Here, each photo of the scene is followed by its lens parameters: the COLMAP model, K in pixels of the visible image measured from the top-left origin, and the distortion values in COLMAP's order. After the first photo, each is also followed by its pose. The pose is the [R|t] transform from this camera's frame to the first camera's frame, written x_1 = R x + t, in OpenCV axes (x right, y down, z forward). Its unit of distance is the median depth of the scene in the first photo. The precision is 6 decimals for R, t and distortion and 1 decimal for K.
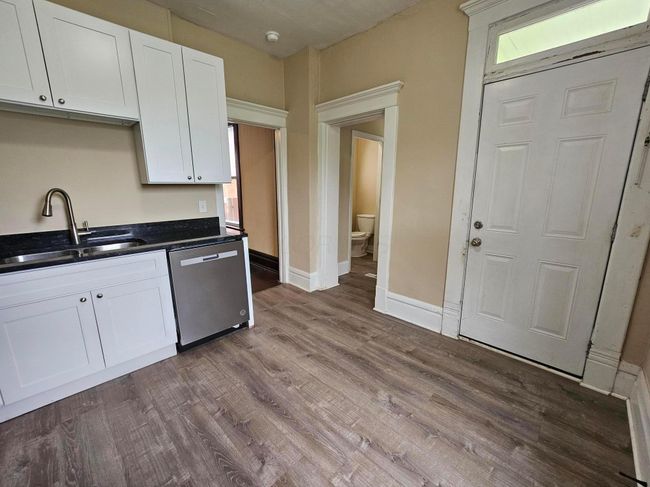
lens RADIAL K [[272.3, 0, 326.1], [0, 272.3, 244.6], [0, 0, 1]] dist [-0.000571, -0.000320]
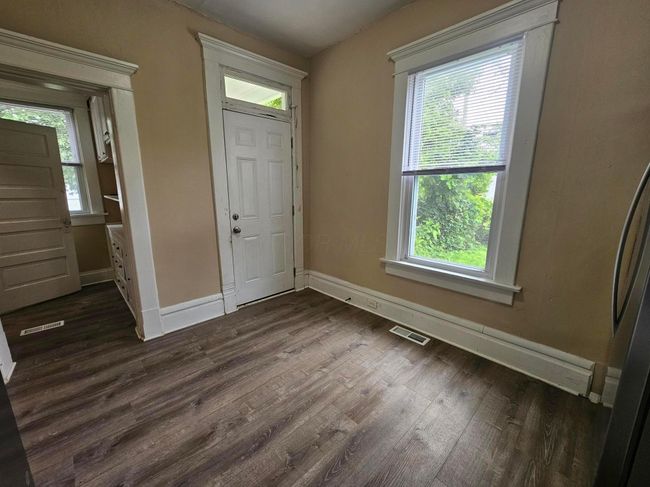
lens RADIAL K [[272.3, 0, 326.1], [0, 272.3, 244.6], [0, 0, 1]] dist [-0.000571, -0.000320]
pose [[0.029551, -0.197991, 0.979758, -0.799207], [0.208679, 0.959810, 0.187666, -0.106766], [-0.977538, 0.198910, 0.069680, 0.549310]]
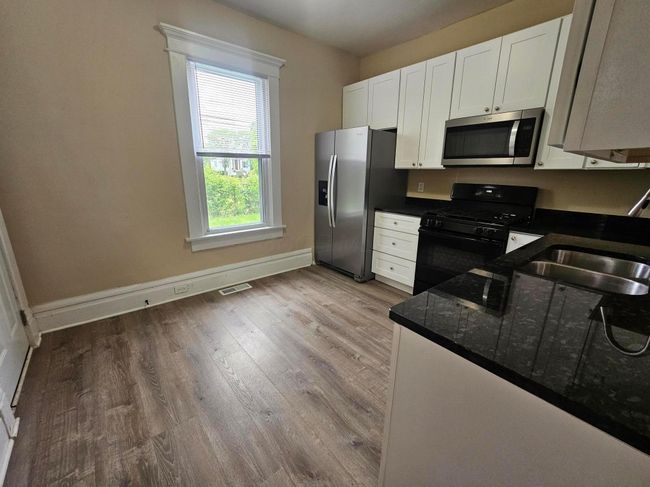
lens RADIAL K [[272.3, 0, 326.1], [0, 272.3, 244.6], [0, 0, 1]] dist [-0.000571, -0.000320]
pose [[-0.995233, -0.035382, 0.090876, -0.288312], [0.010509, 0.887523, 0.460643, -0.323830], [-0.096953, 0.459402, -0.882921, 1.541973]]
